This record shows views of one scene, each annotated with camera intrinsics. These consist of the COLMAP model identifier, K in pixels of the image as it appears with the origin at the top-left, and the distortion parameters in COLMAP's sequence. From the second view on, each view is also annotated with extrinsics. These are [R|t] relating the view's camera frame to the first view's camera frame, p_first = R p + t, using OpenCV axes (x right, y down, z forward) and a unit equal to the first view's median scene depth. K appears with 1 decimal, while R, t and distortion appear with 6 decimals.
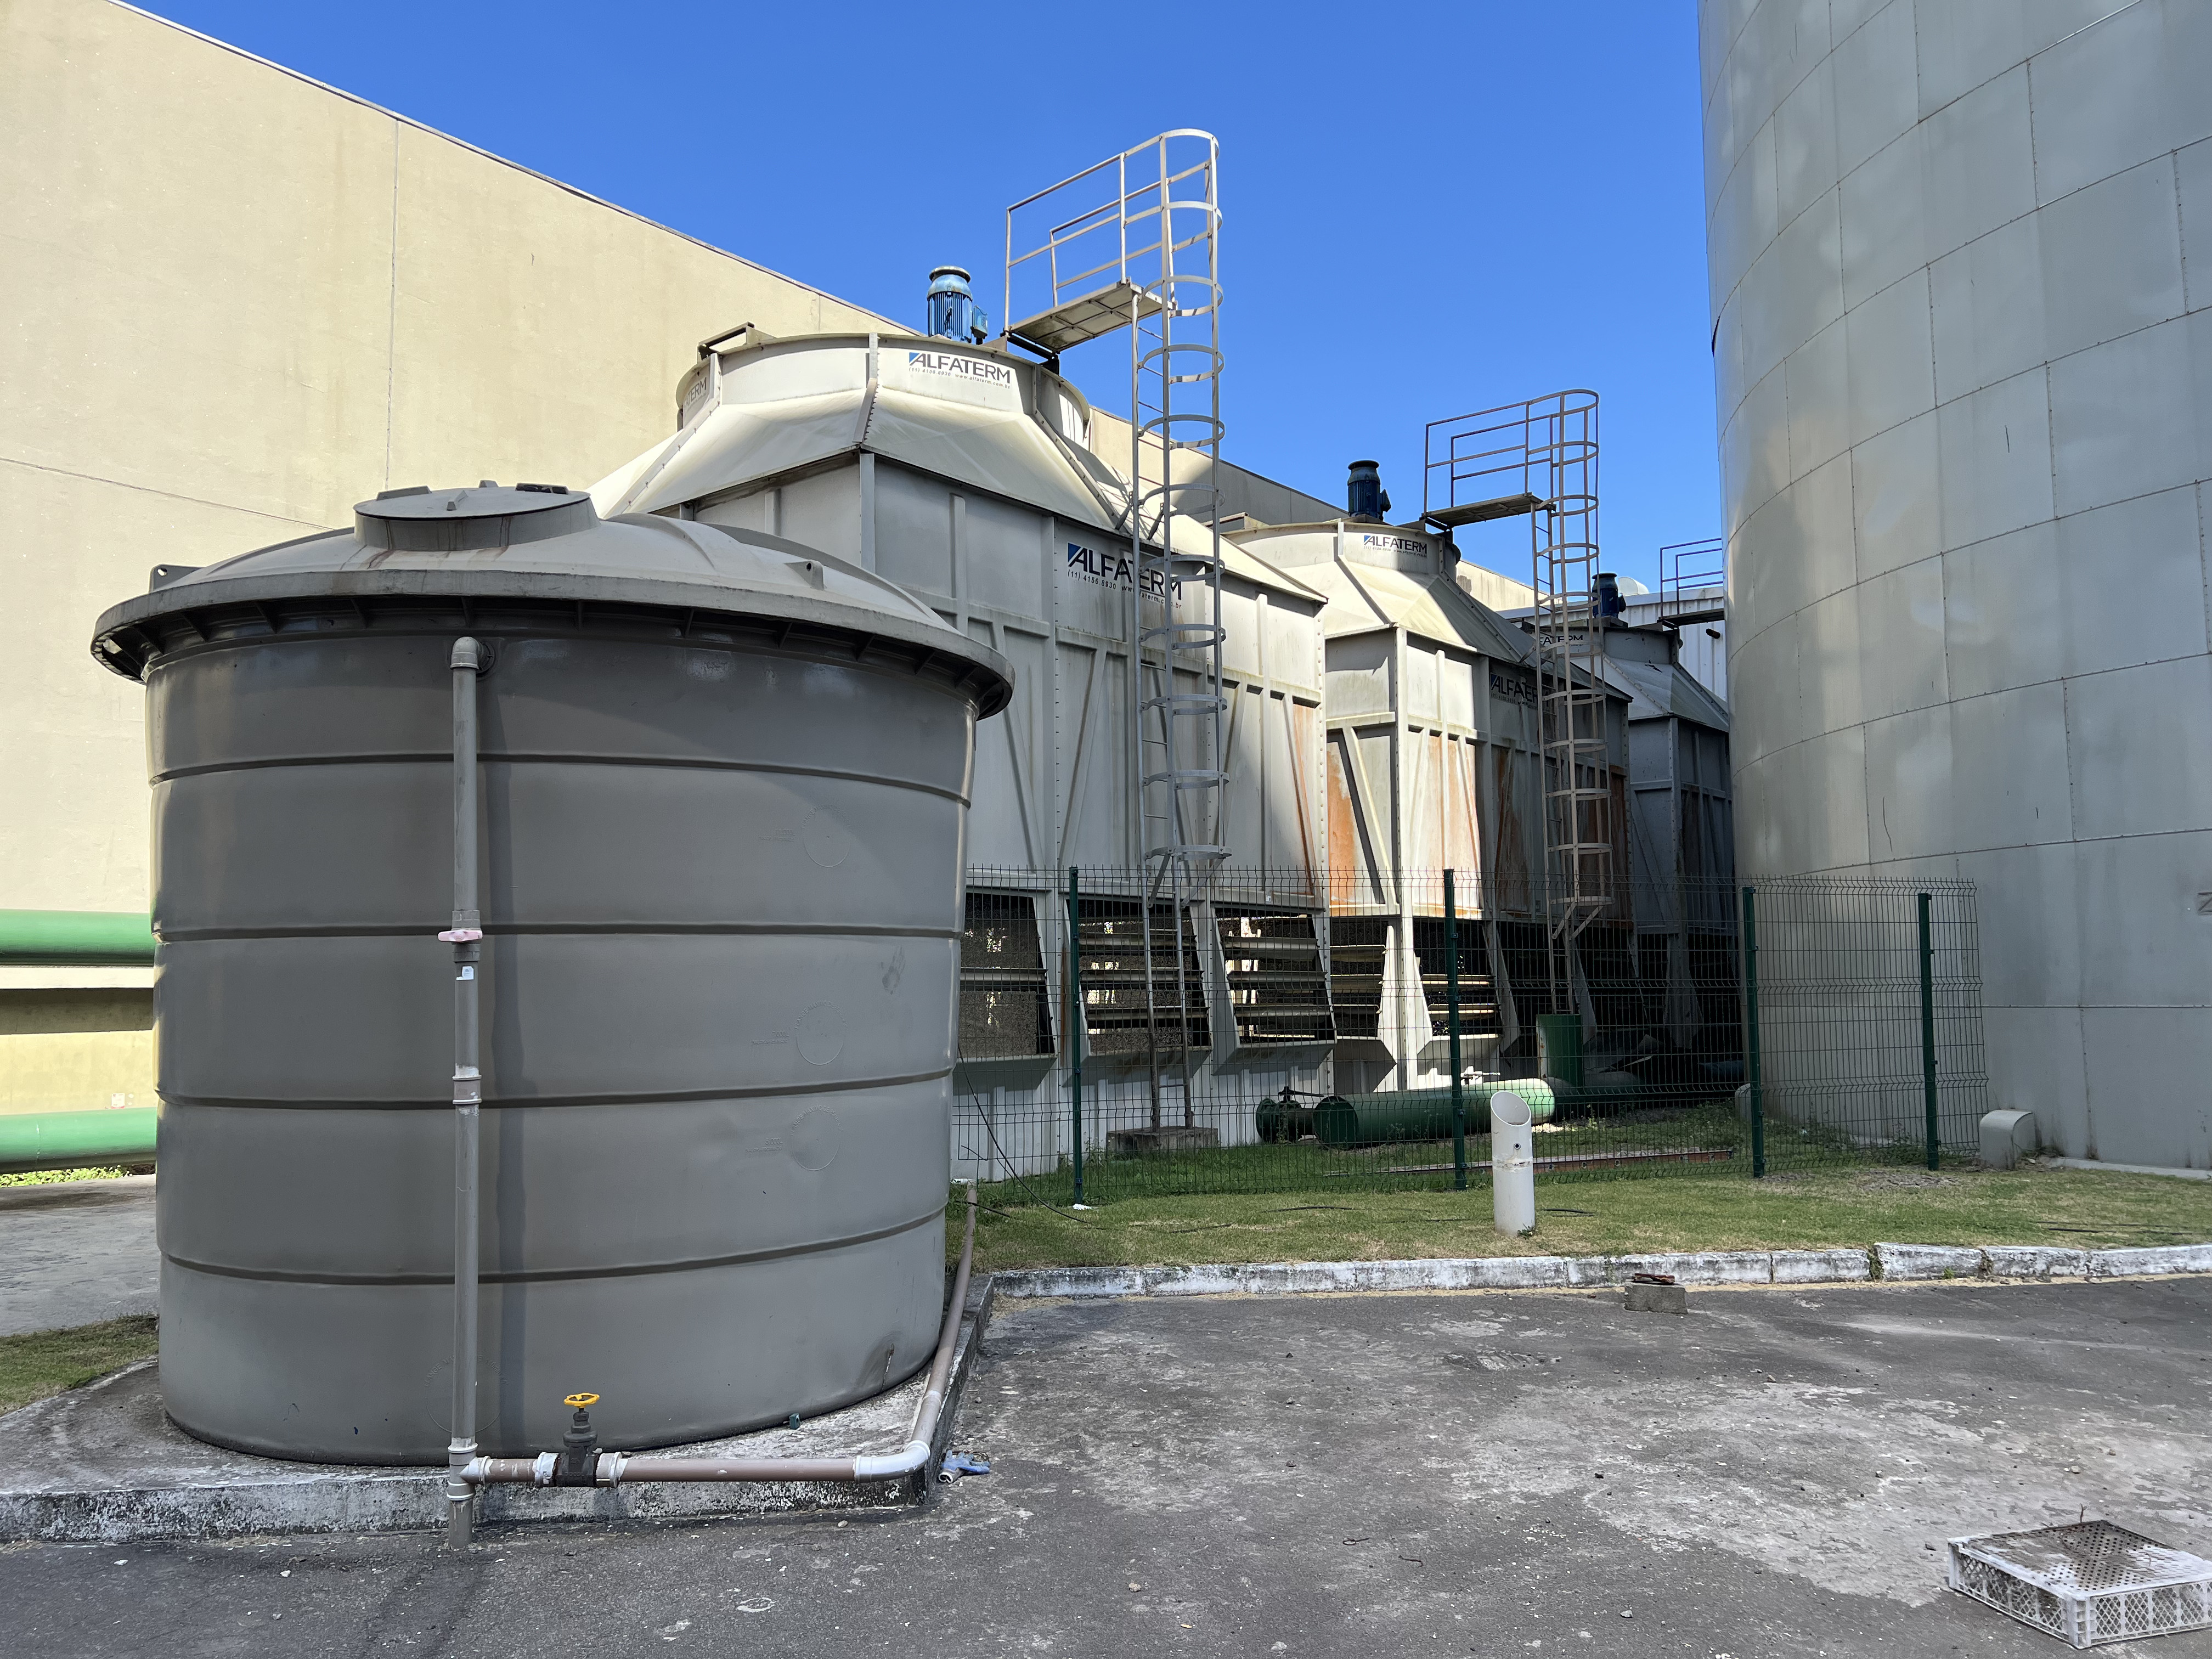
lens RADIAL K [[1669.1, 0, 1105.4], [0, 1669.1, 830.9], [0, 0, 1]] dist [0.062384, -0.100566]
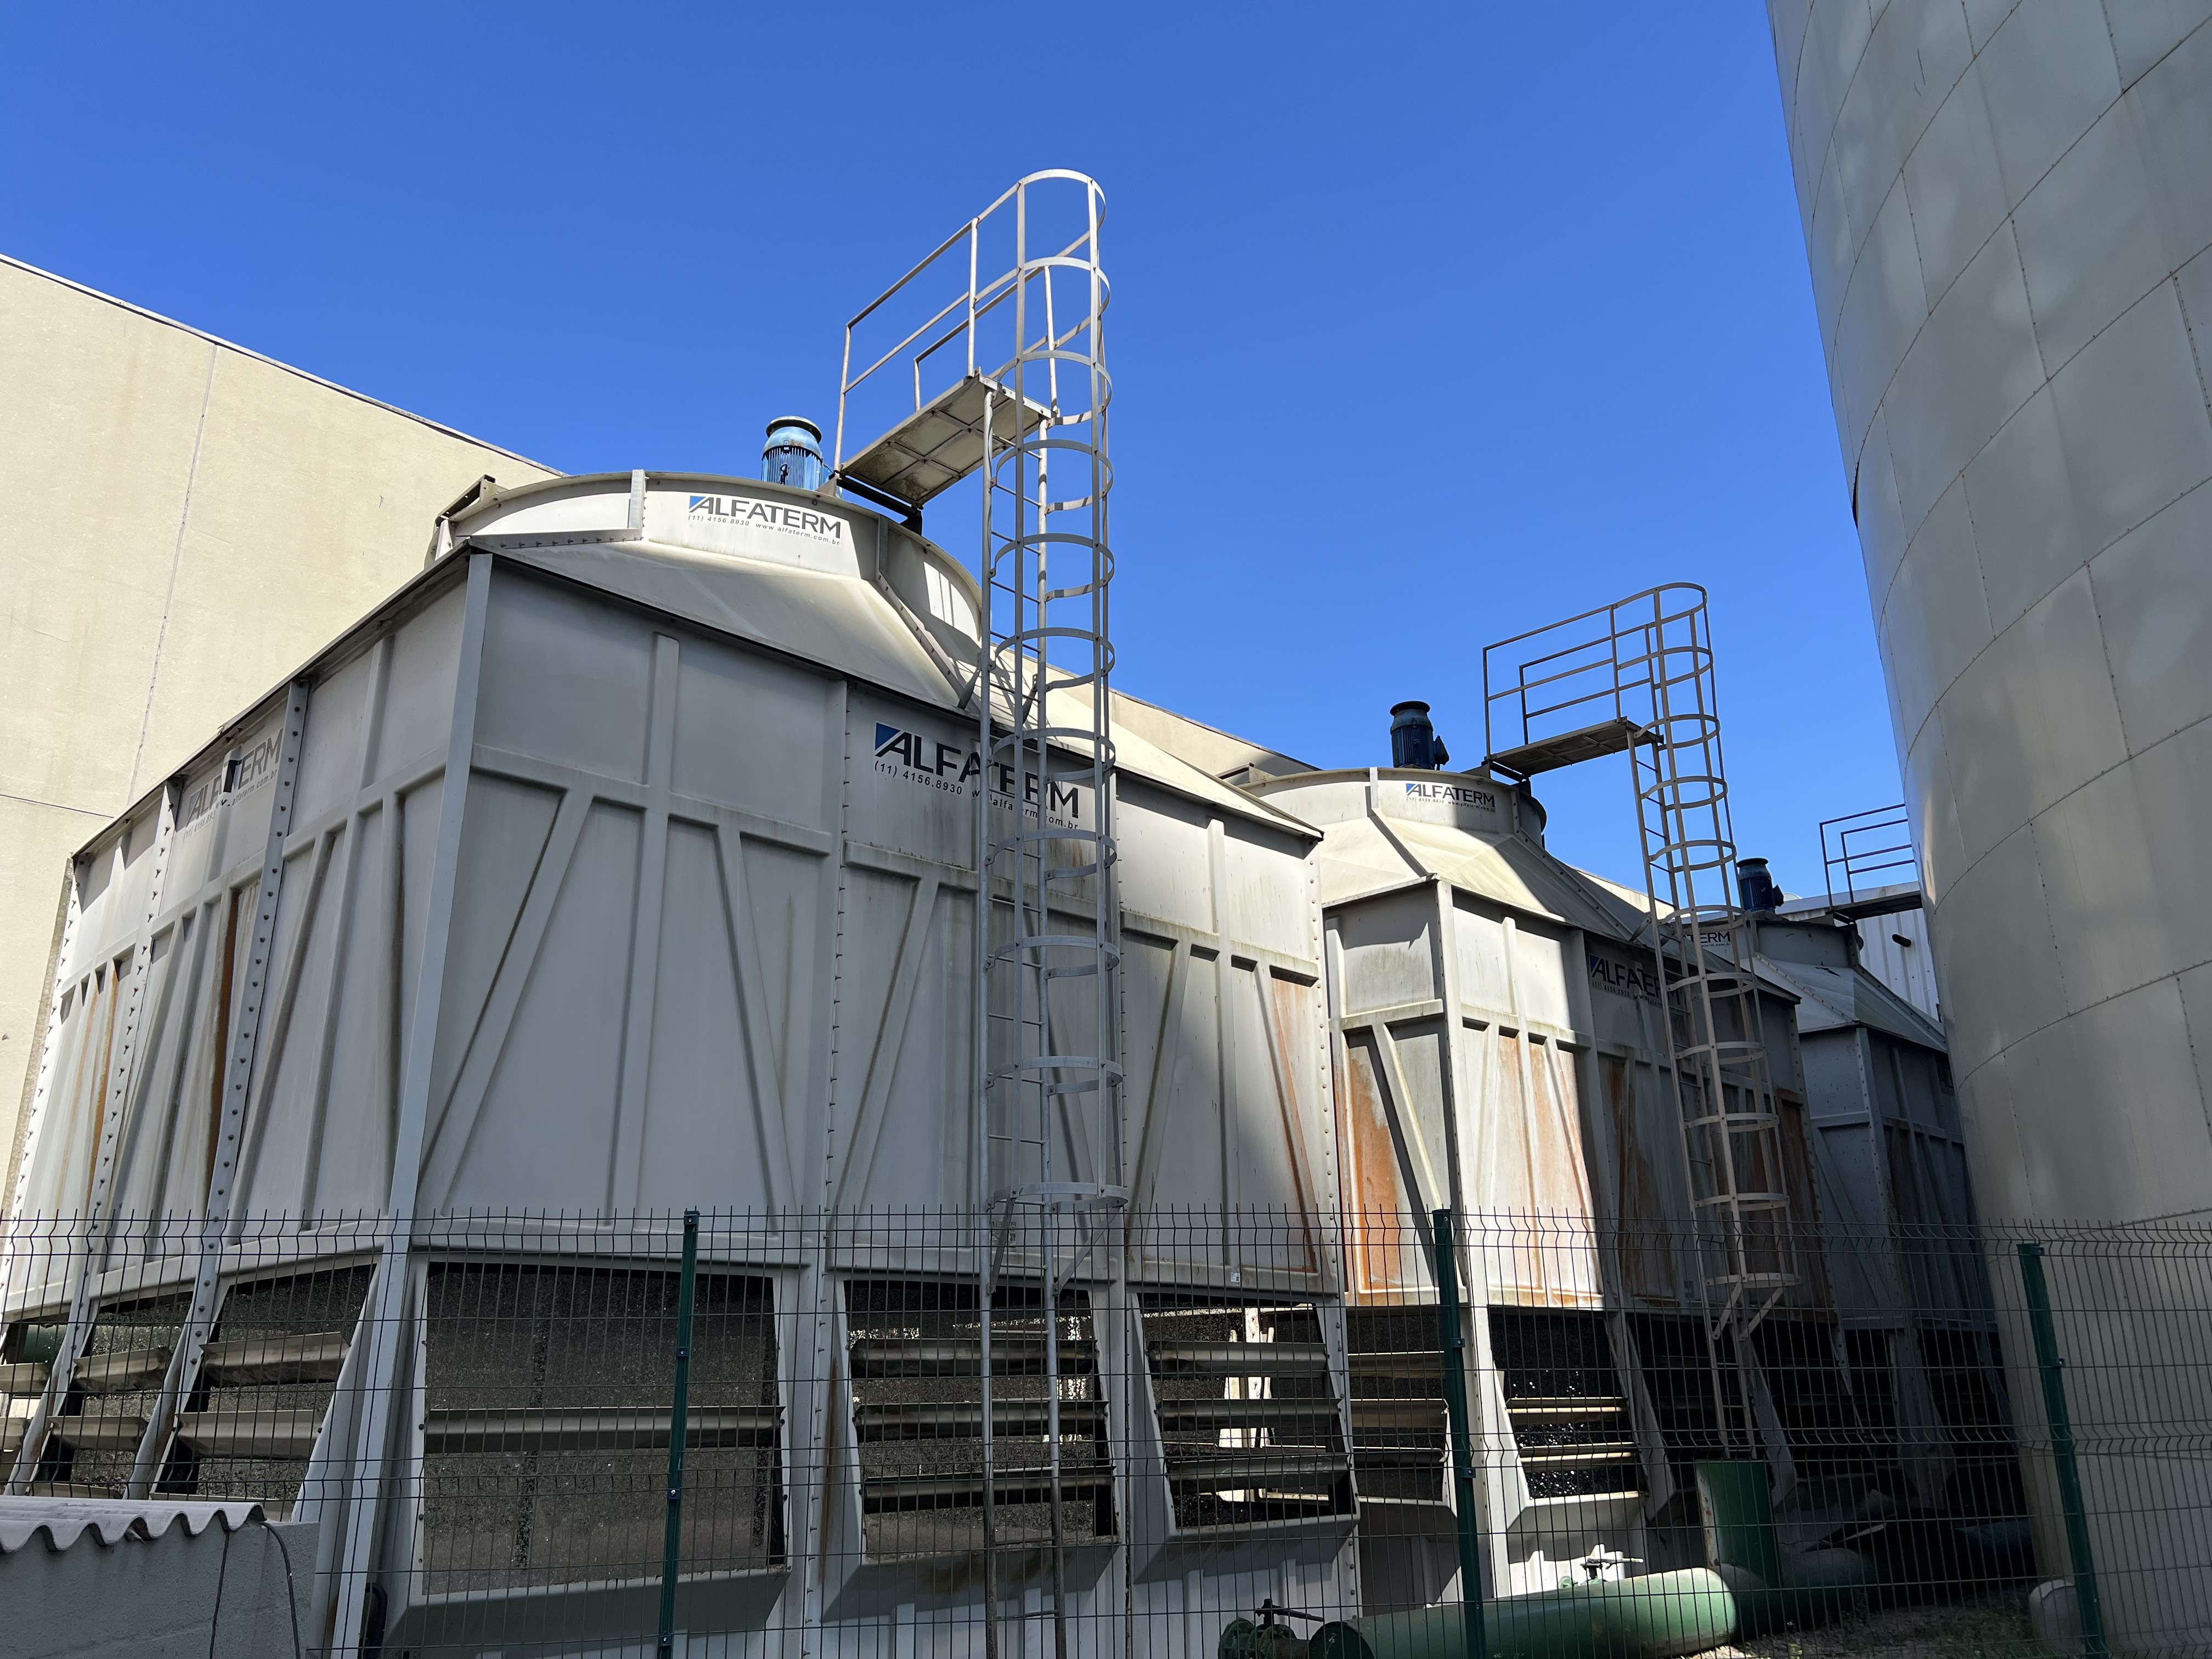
lens RADIAL K [[1669.1, 0, 1089.5], [0, 1669.1, 829.1], [0, 0, 1]] dist [0.062384, -0.100566]
pose [[0.994515, -0.036725, -0.097935, 0.106893], [0.013640, 0.973871, -0.226691, 0.017427], [0.103701, 0.224111, 0.969031, 0.318852]]
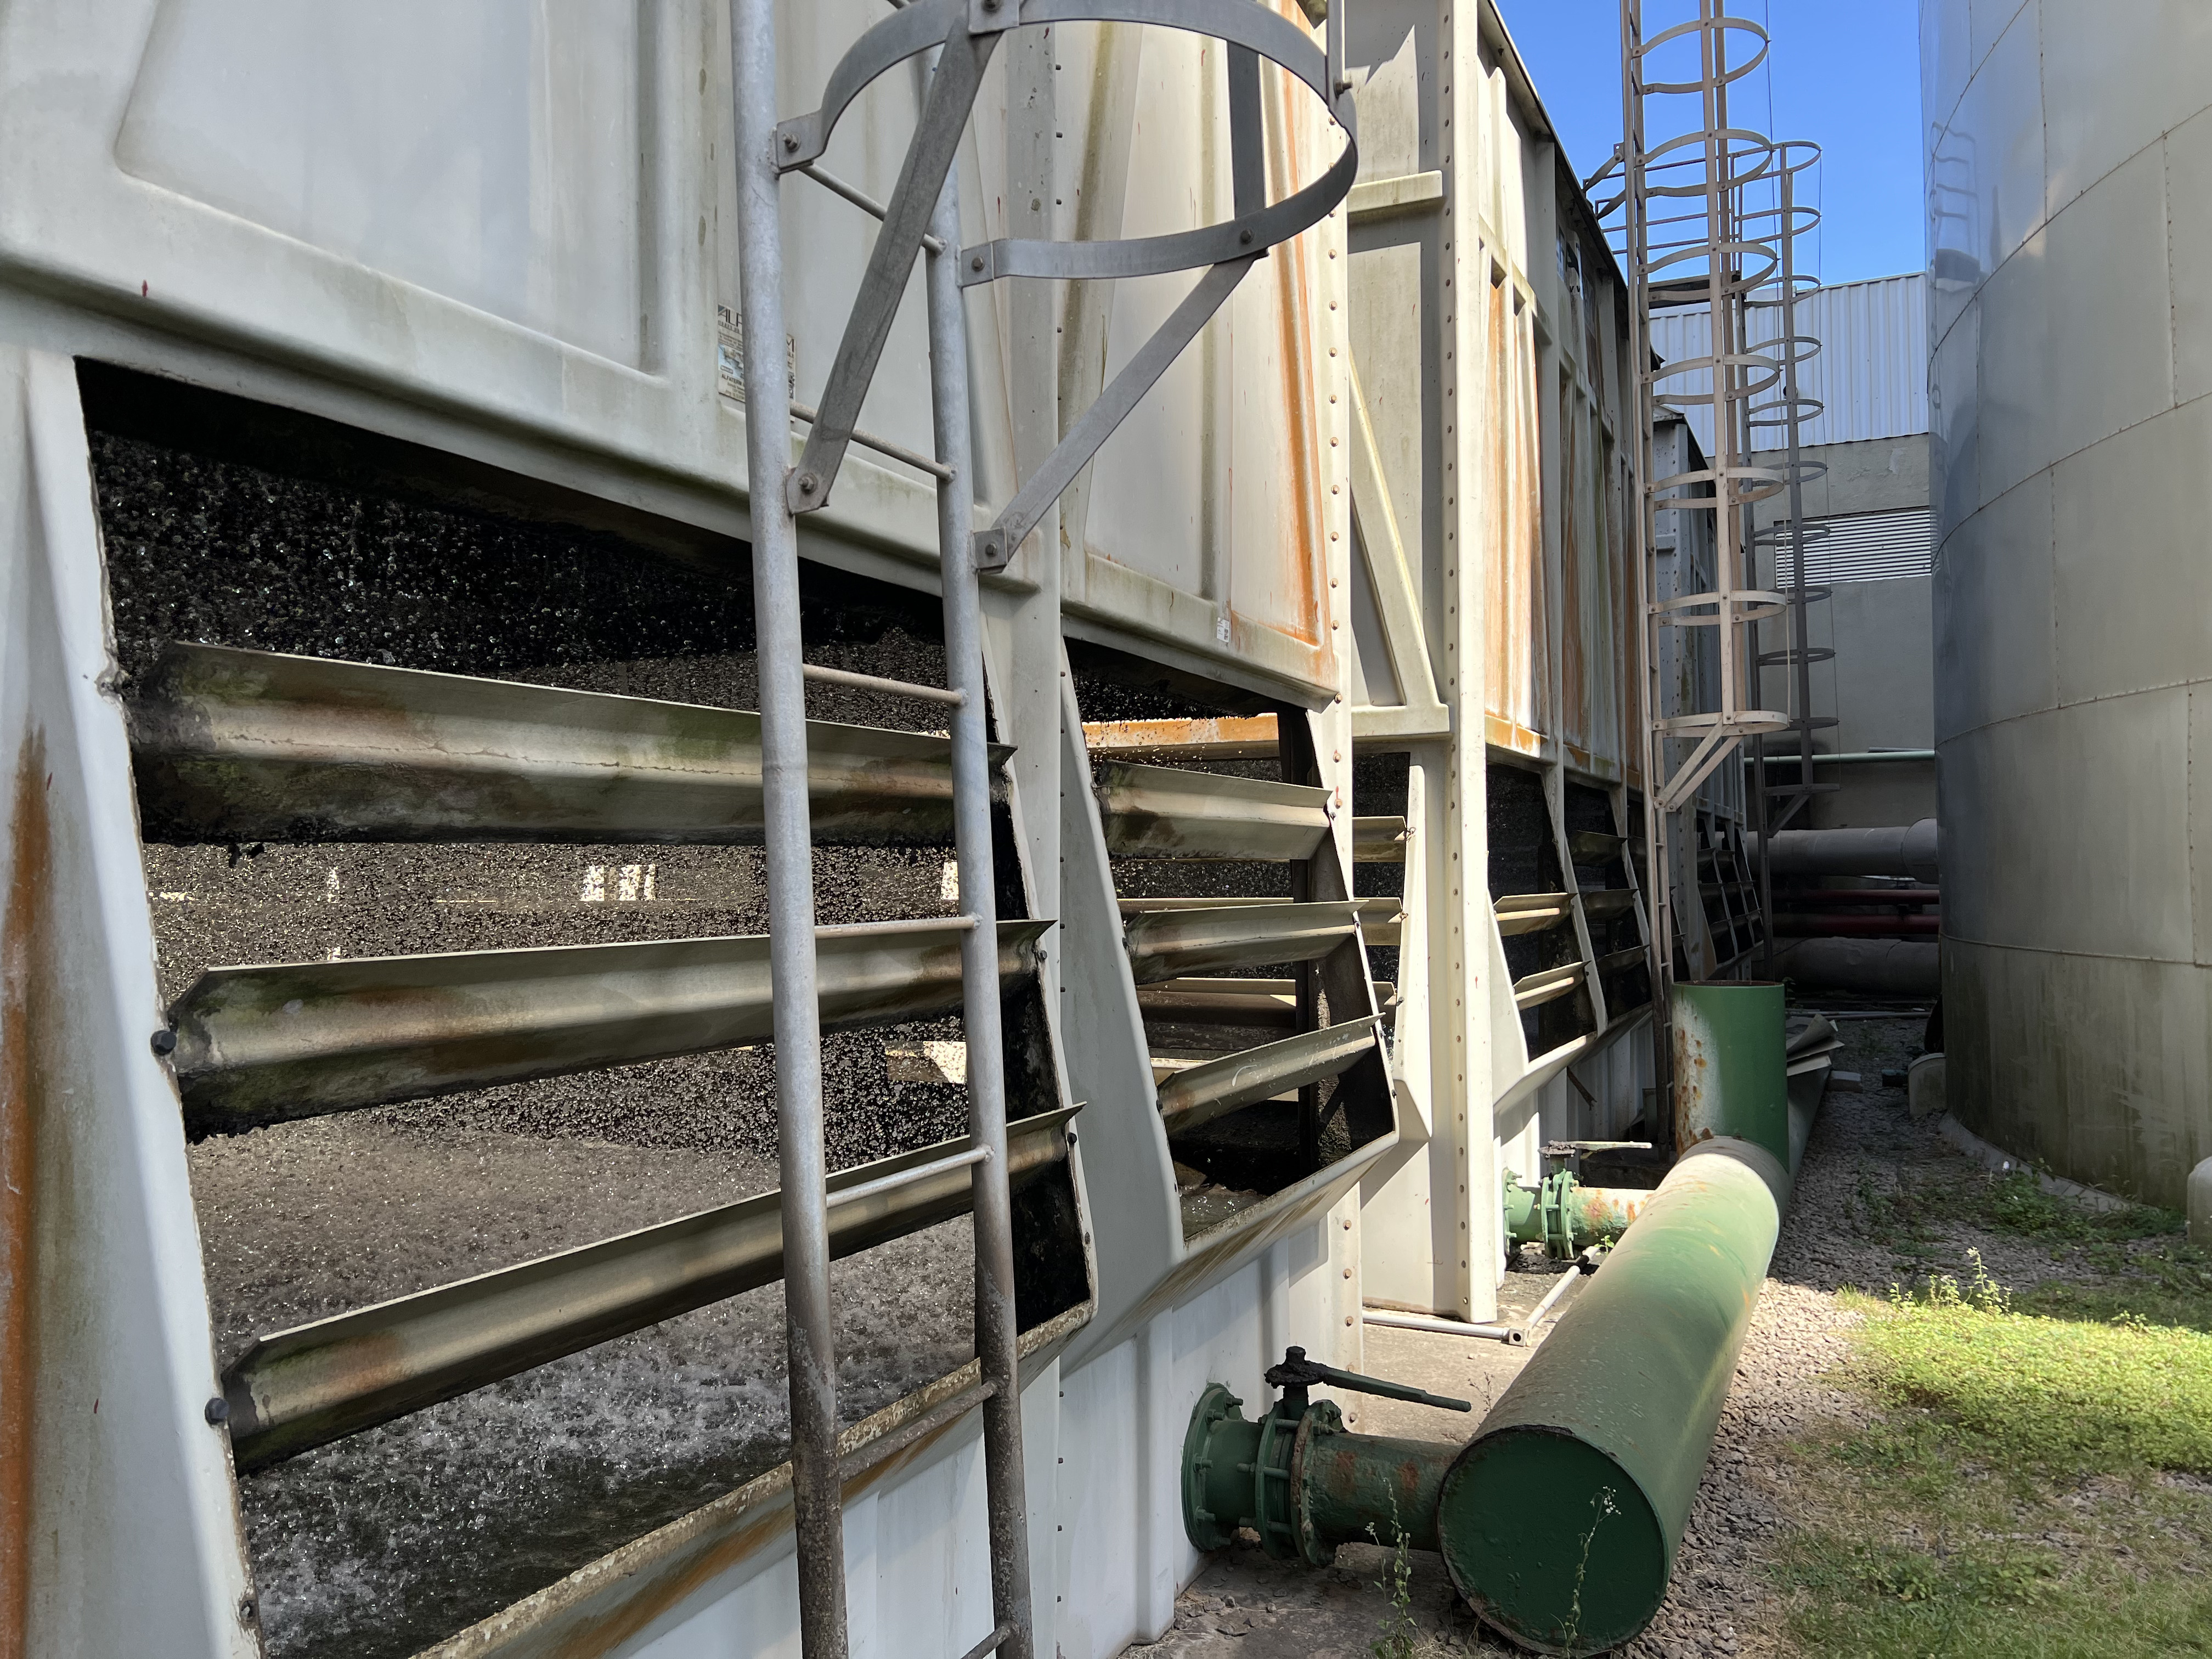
lens RADIAL K [[1669.1, 0, 1099.1], [0, 1669.1, 837.8], [0, 0, 1]] dist [0.062384, -0.100566]
pose [[0.968034, 0.007079, 0.250718, 0.012609], [-0.025411, 0.997226, 0.069955, 0.053321], [-0.249528, -0.074089, 0.965529, 0.716491]]
